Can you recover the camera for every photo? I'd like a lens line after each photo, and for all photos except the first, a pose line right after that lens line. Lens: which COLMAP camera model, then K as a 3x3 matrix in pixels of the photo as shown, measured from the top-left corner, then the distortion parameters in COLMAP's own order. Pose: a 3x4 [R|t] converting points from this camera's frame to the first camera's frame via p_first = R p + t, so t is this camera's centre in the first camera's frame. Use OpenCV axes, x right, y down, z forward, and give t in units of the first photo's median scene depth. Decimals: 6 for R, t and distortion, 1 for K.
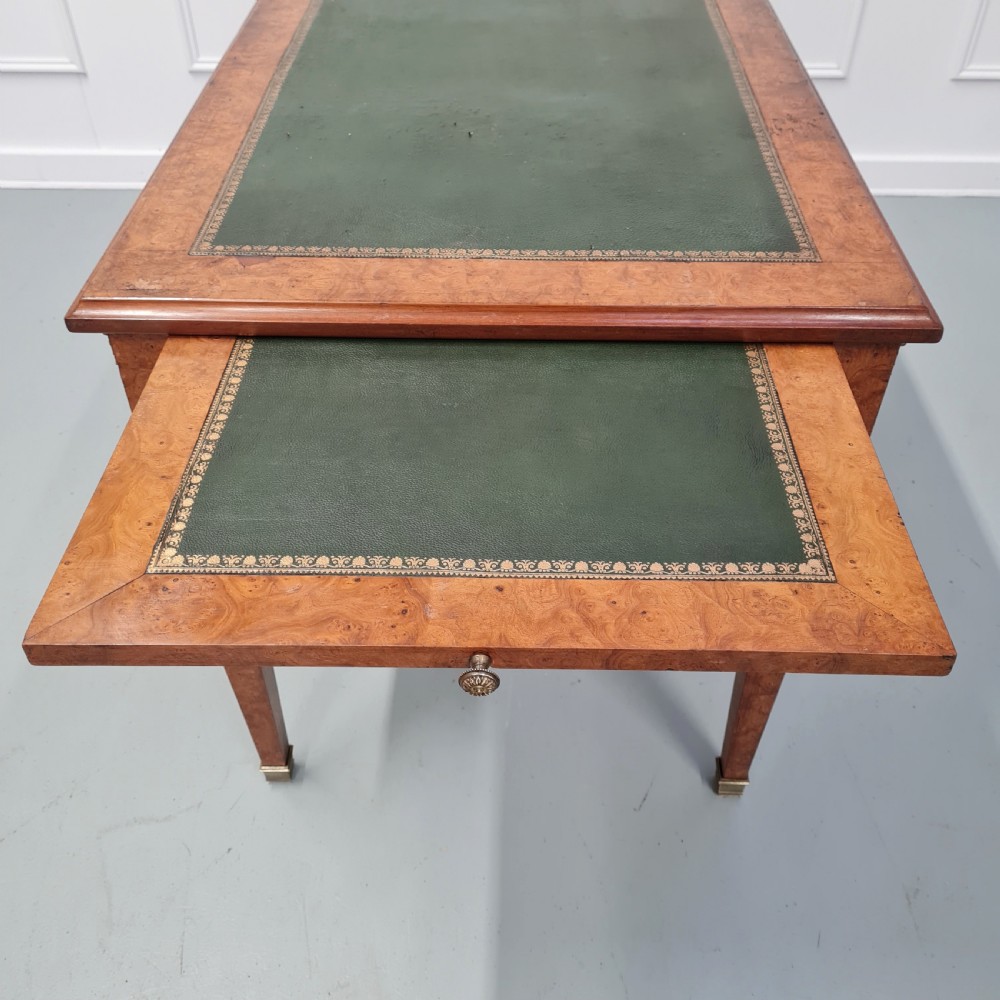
lens RADIAL K [[952.5, 0, 505.5], [0, 952.5, 465.2], [0, 0, 1]] dist [0.019902, -0.031295]
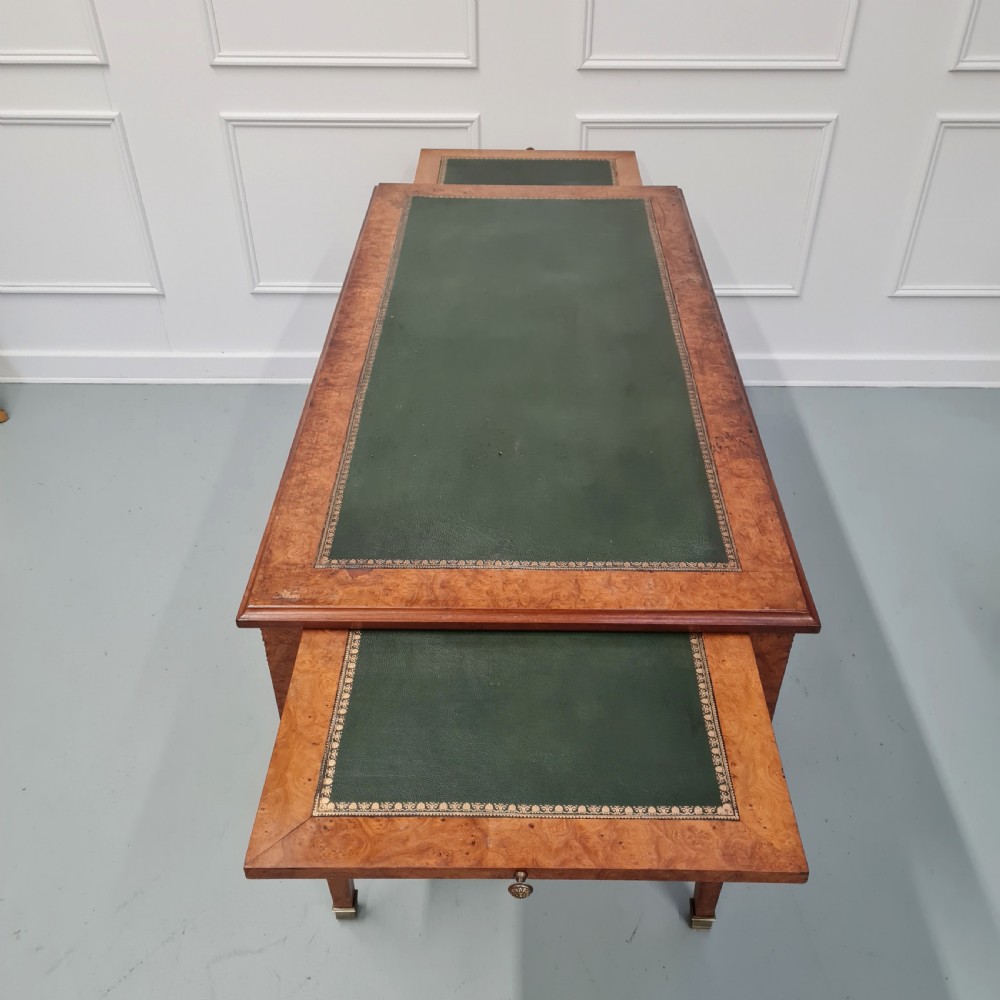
lens RADIAL K [[959.2, 0, 505.5], [0, 959.2, 475.3], [0, 0, 1]] dist [0.030065, -0.034650]
pose [[0.999987, -0.005149, 0.000065, -0.036683], [0.005141, 0.997520, -0.070198, -0.271567], [0.000297, 0.070198, 0.997533, -0.521906]]
